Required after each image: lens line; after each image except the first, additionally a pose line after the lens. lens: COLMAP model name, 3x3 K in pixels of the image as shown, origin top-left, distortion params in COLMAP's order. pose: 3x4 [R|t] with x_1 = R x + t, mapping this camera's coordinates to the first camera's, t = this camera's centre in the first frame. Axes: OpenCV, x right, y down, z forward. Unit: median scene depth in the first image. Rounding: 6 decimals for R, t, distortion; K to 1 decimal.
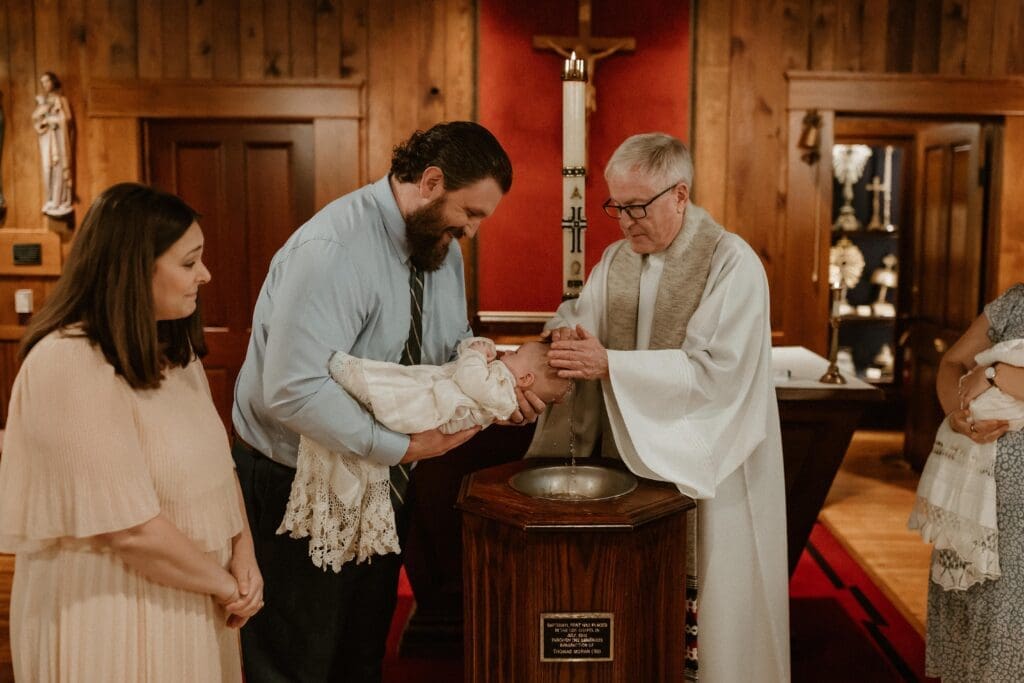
lens RADIAL K [[1039.0, 0, 546.4], [0, 1039.0, 316.2], [0, 0, 1]] dist [-0.002763, 0.003379]
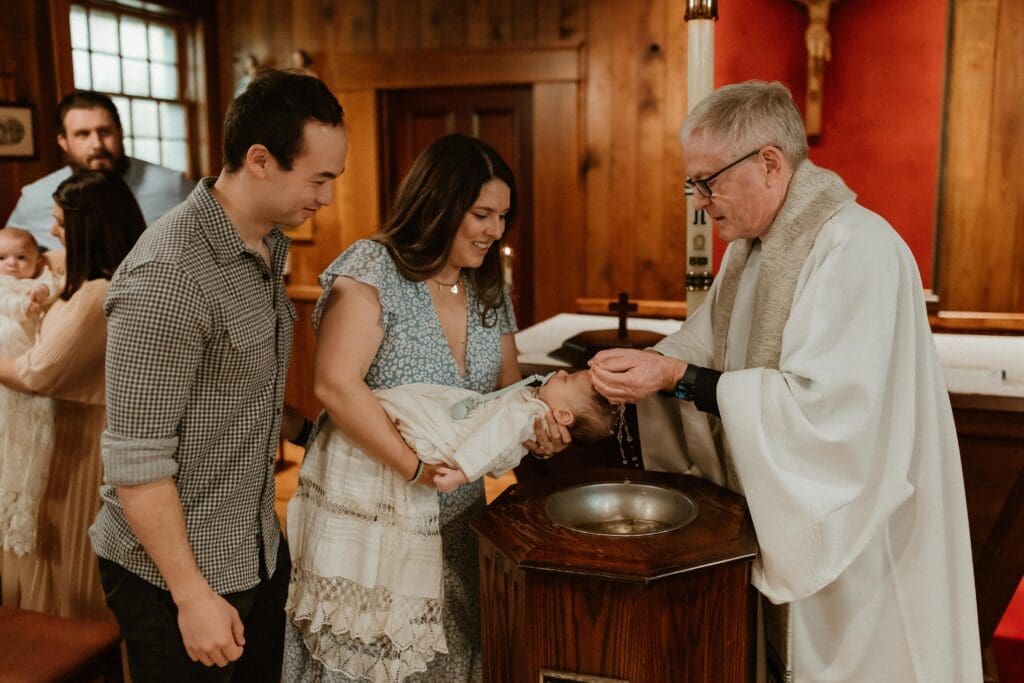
lens RADIAL K [[989.3, 0, 551.7], [0, 989.3, 315.0], [0, 0, 1]] dist [0.005802, -0.007457]
pose [[0.945206, 0.032502, -0.324852, 0.103908], [-0.019544, 0.998881, 0.043075, -0.011610], [0.325889, -0.034365, 0.944783, 0.114059]]
